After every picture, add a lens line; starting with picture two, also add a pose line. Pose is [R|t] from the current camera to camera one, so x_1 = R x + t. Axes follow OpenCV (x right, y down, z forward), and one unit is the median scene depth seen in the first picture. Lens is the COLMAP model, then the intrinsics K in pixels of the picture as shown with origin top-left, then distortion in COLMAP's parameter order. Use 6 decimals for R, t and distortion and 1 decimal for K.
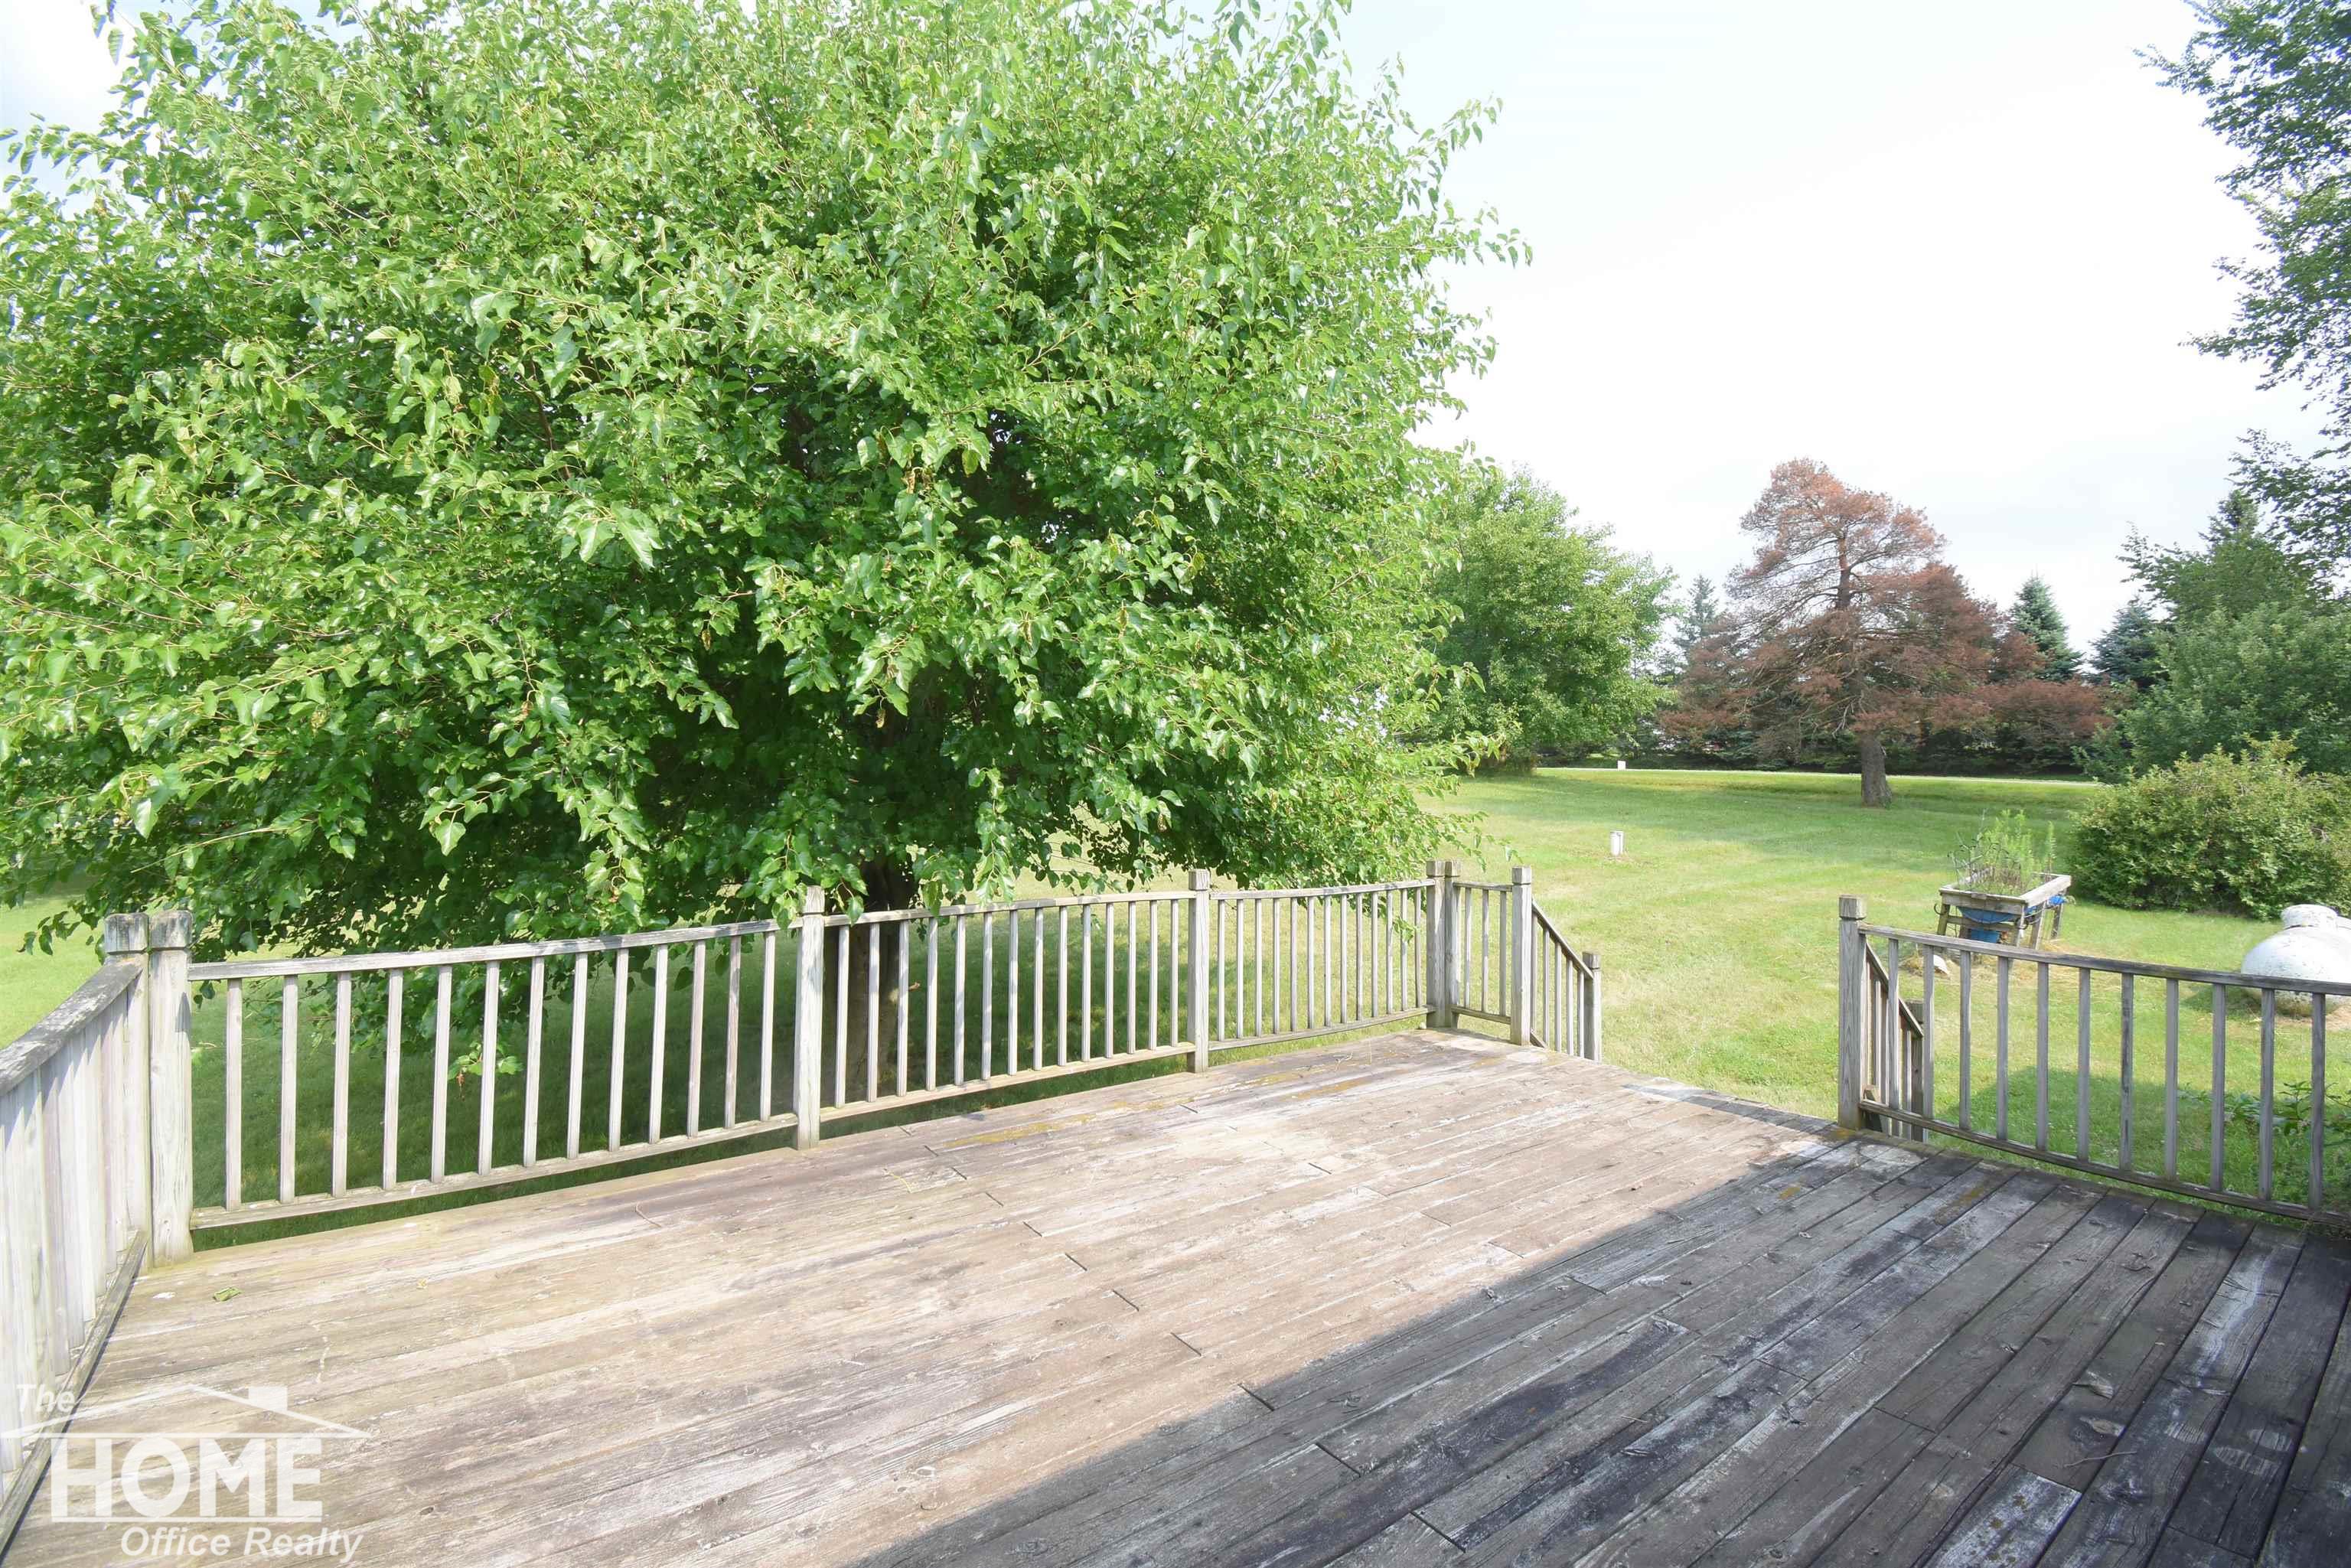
lens RADIAL K [[1038.4, 0, 1200.4], [0, 1038.4, 769.6], [0, 0, 1]] dist [-0.000455, -0.009020]
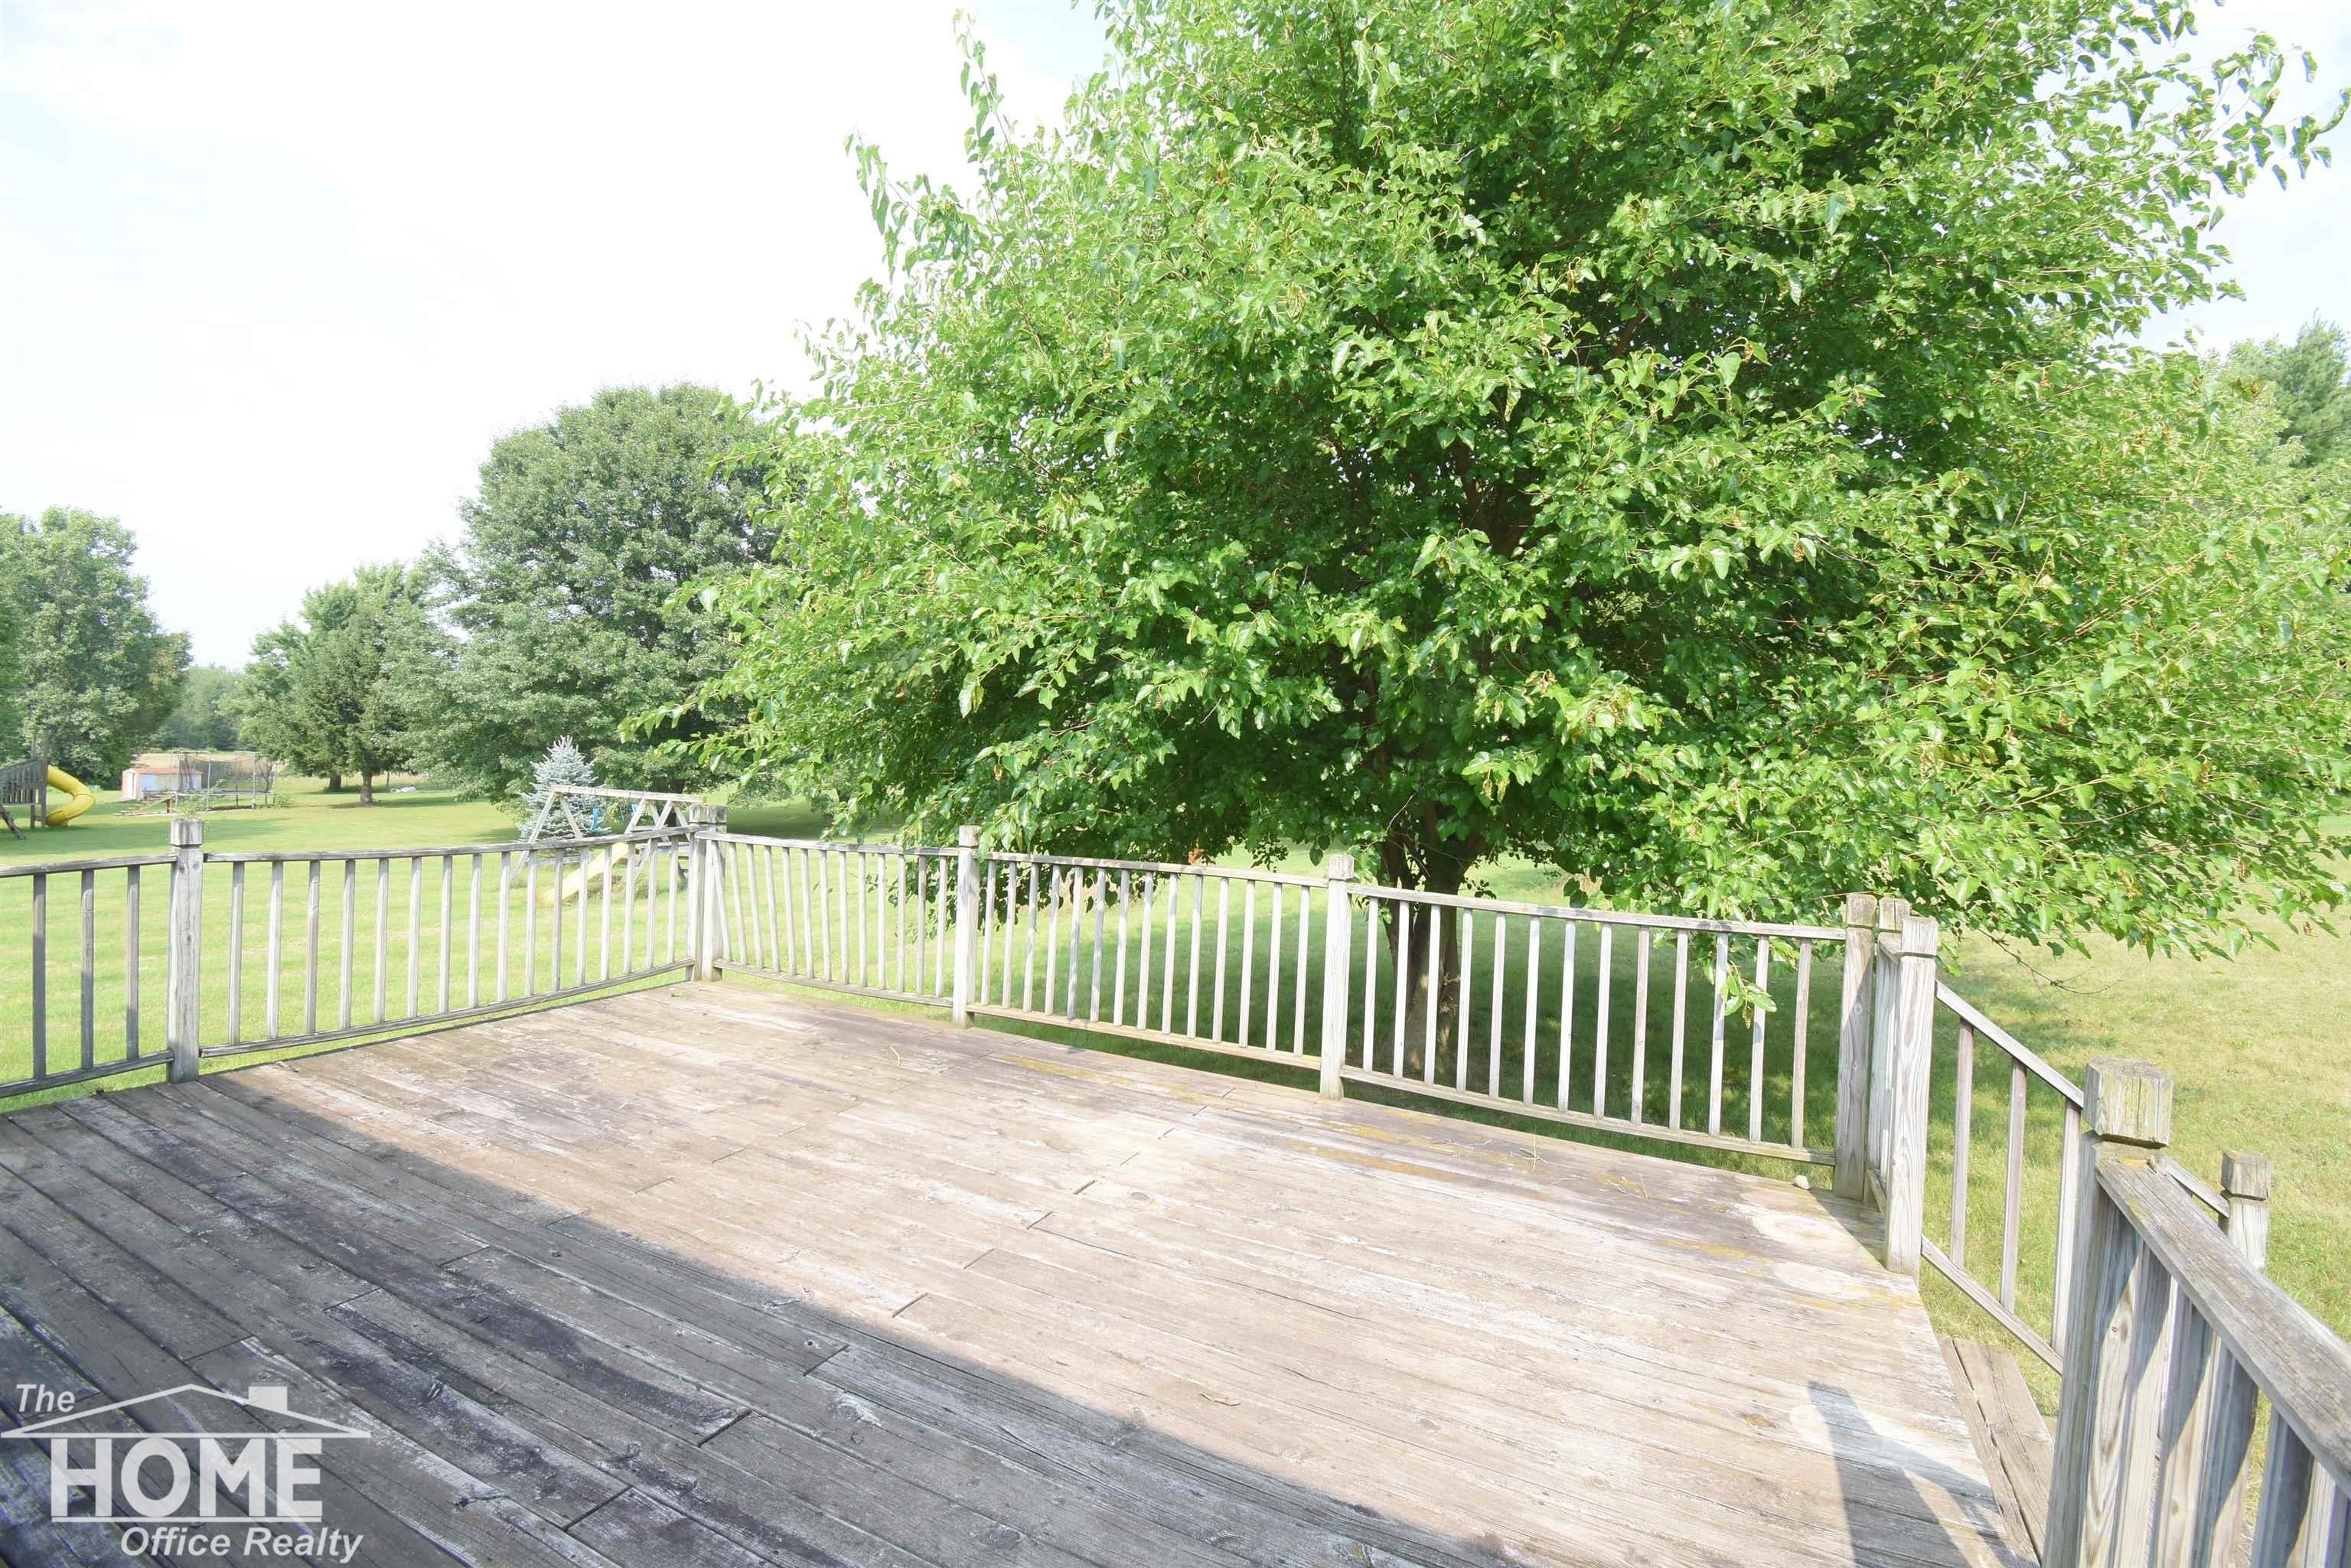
lens RADIAL K [[1038.4, 0, 1191.3], [0, 1038.4, 775.8], [0, 0, 1]] dist [-0.000455, -0.009020]
pose [[0.440651, 0.018323, -0.897492, 1.081935], [-0.012277, 0.999821, 0.014385, 0.029911], [0.897595, 0.004680, 0.440797, 0.809567]]
